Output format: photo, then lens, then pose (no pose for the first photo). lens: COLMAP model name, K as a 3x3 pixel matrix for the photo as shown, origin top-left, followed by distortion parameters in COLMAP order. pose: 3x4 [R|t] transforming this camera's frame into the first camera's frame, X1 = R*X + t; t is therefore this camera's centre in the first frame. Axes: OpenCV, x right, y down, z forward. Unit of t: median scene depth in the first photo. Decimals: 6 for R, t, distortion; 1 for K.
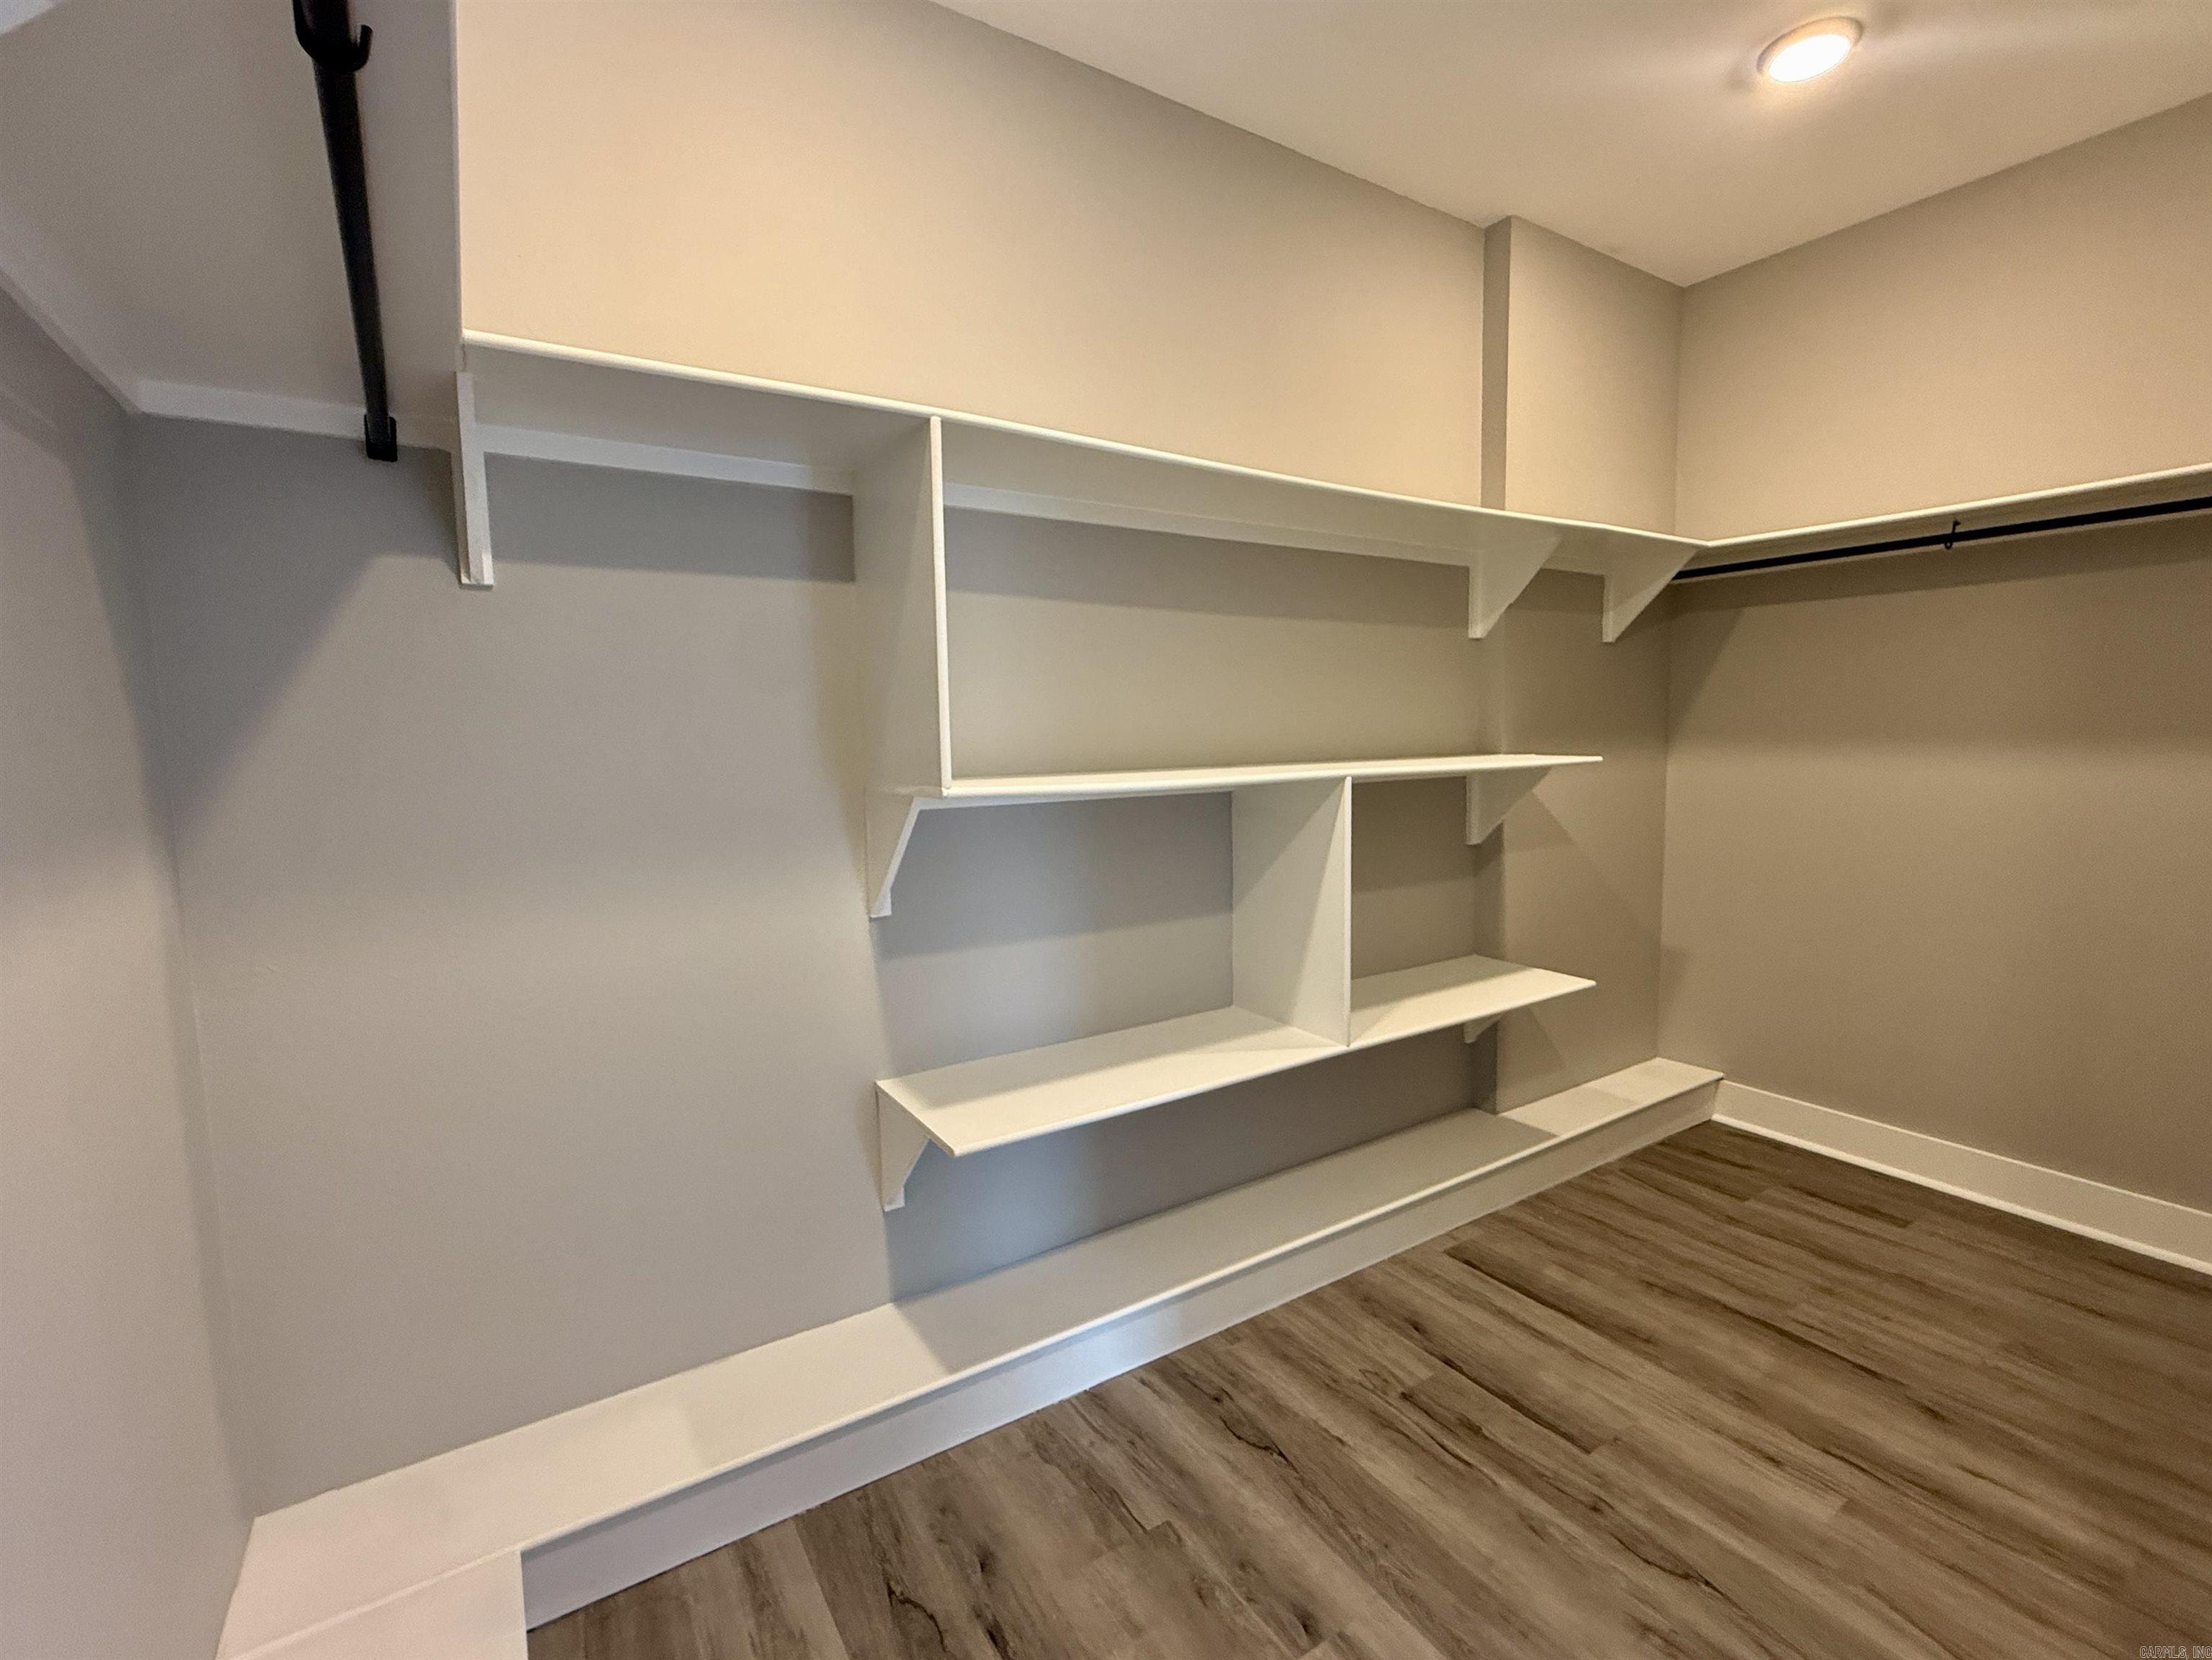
lens RADIAL K [[981.4, 0, 1104.0], [0, 981.4, 822.8], [0, 0, 1]] dist [0.002072, -0.000541]
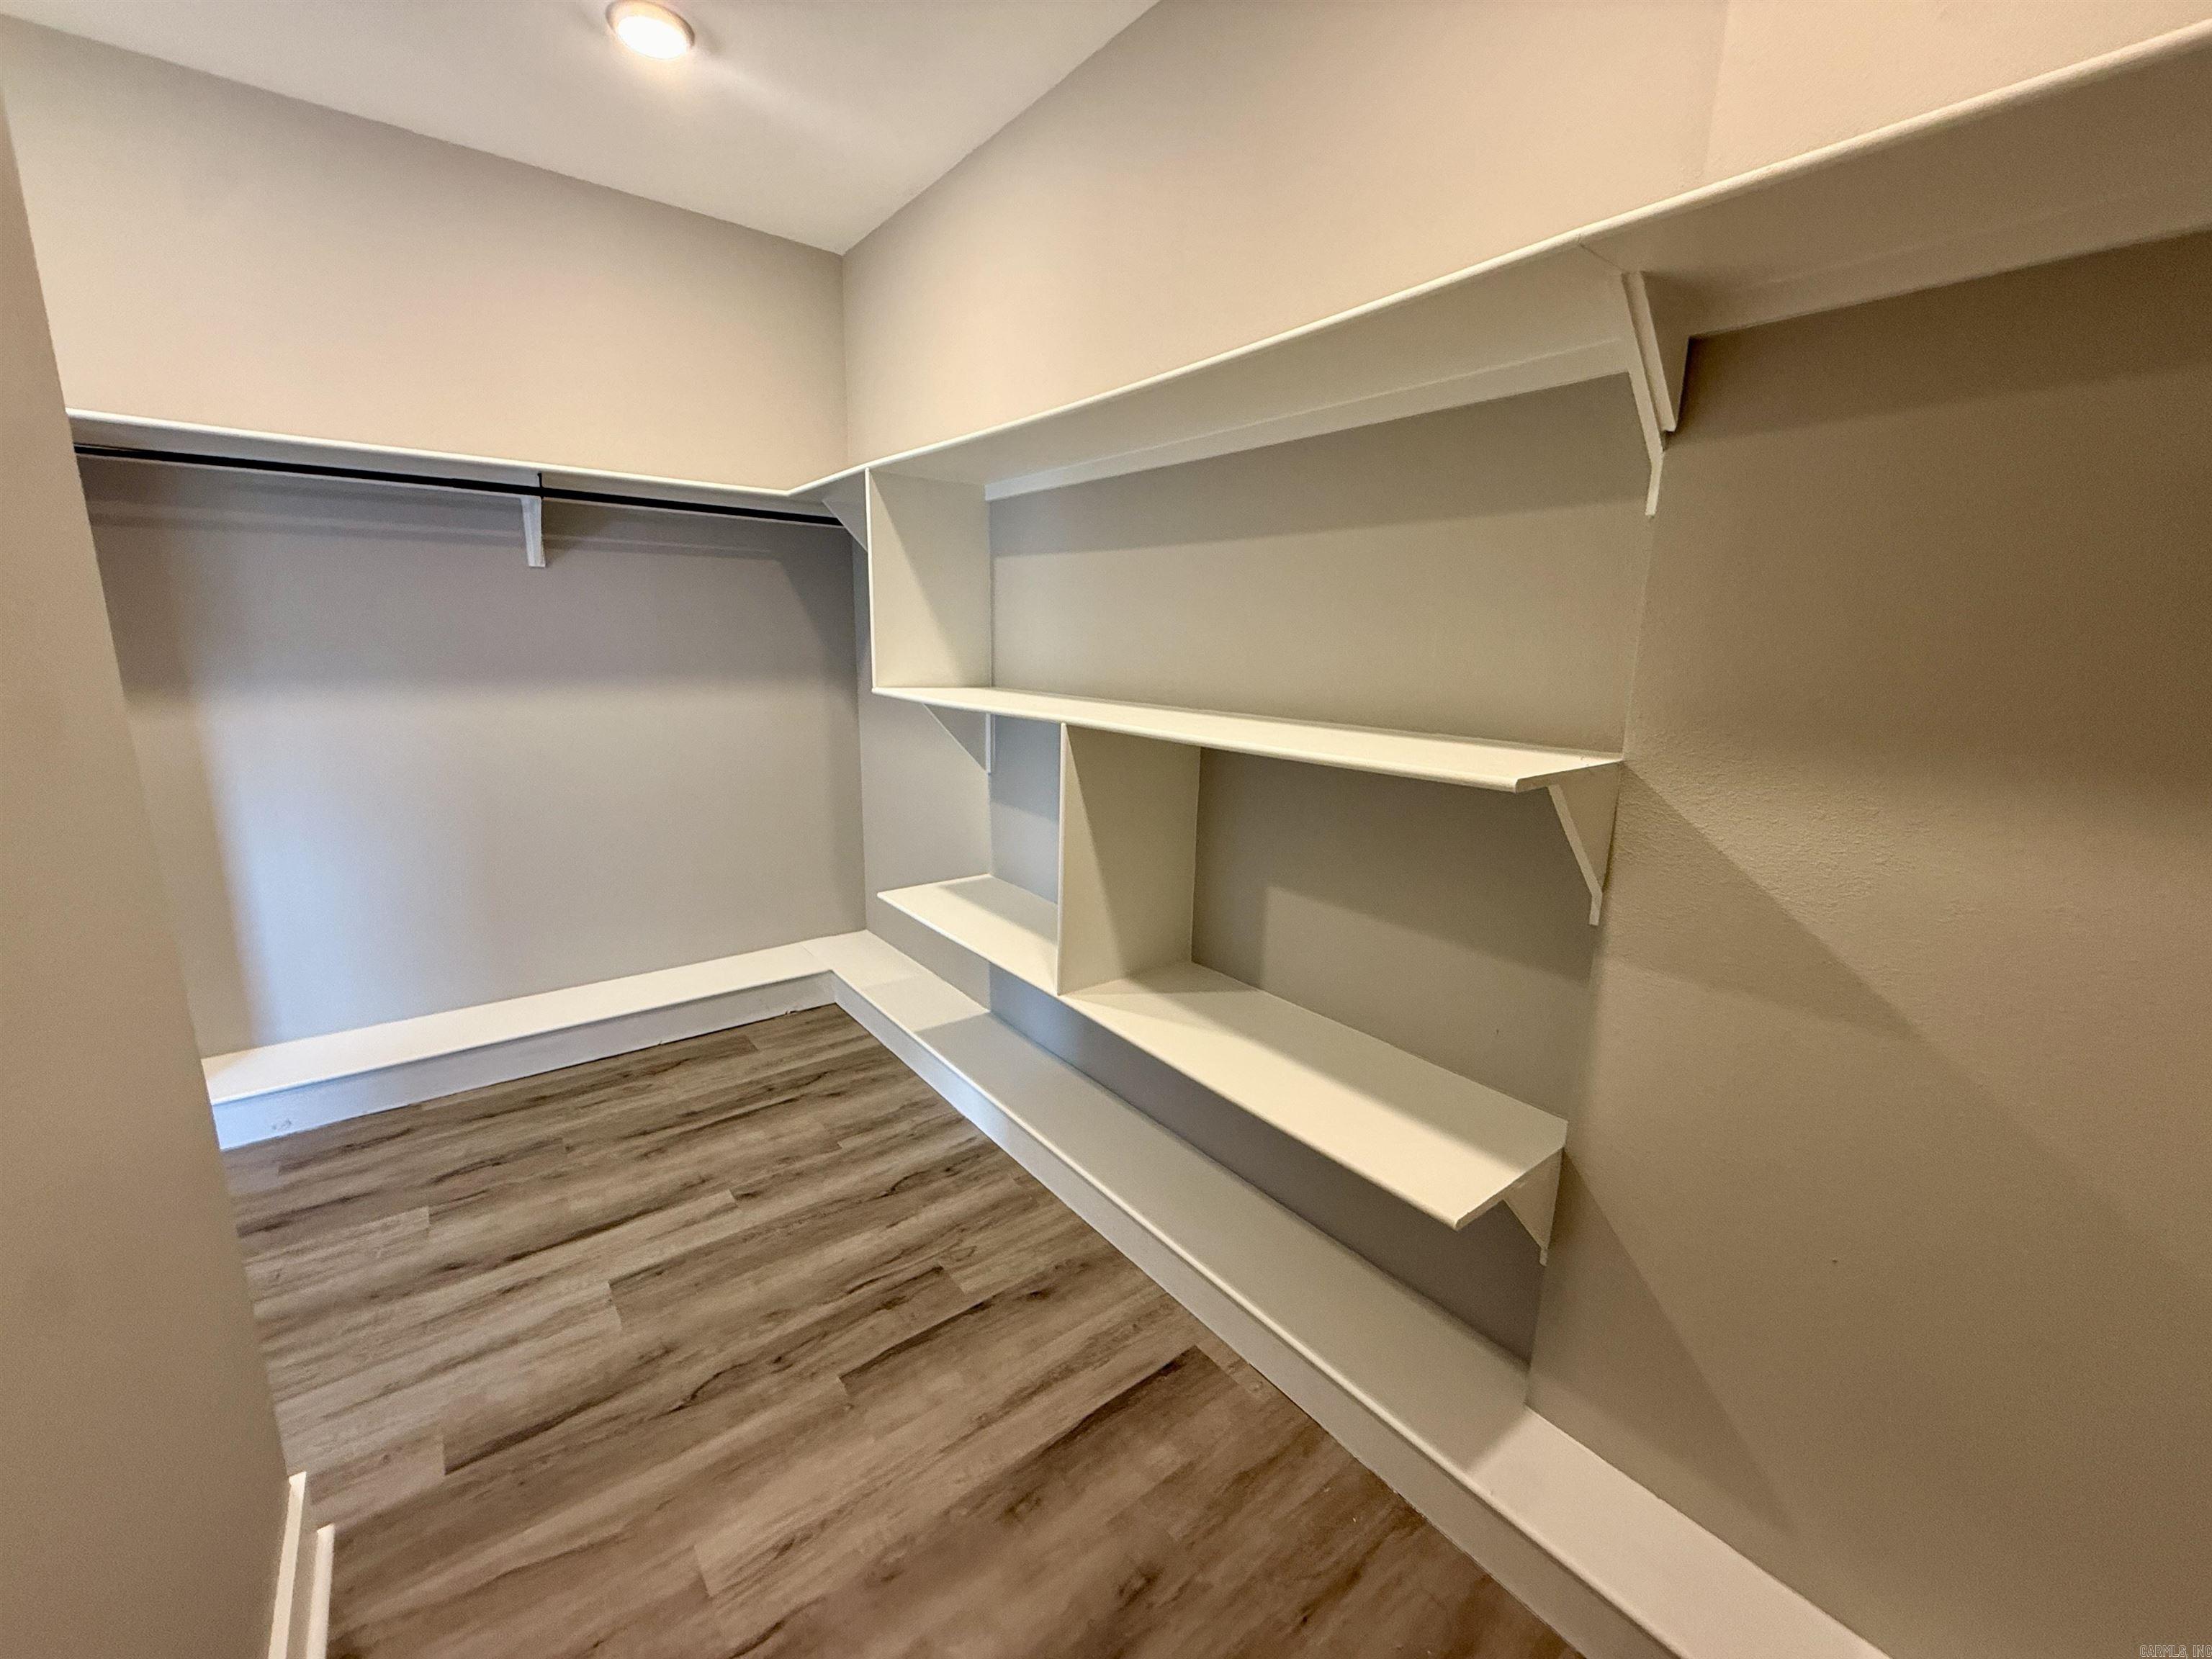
lens RADIAL K [[882.7, 0, 1103.0], [0, 882.7, 830.8], [0, 0, 1]] dist [-0.001772, -0.000060]
pose [[0.092579, 0.226661, -0.969564, 1.264797], [-0.122256, 0.968965, 0.214848, -0.151642], [0.988171, 0.098644, 0.117416, 1.082320]]
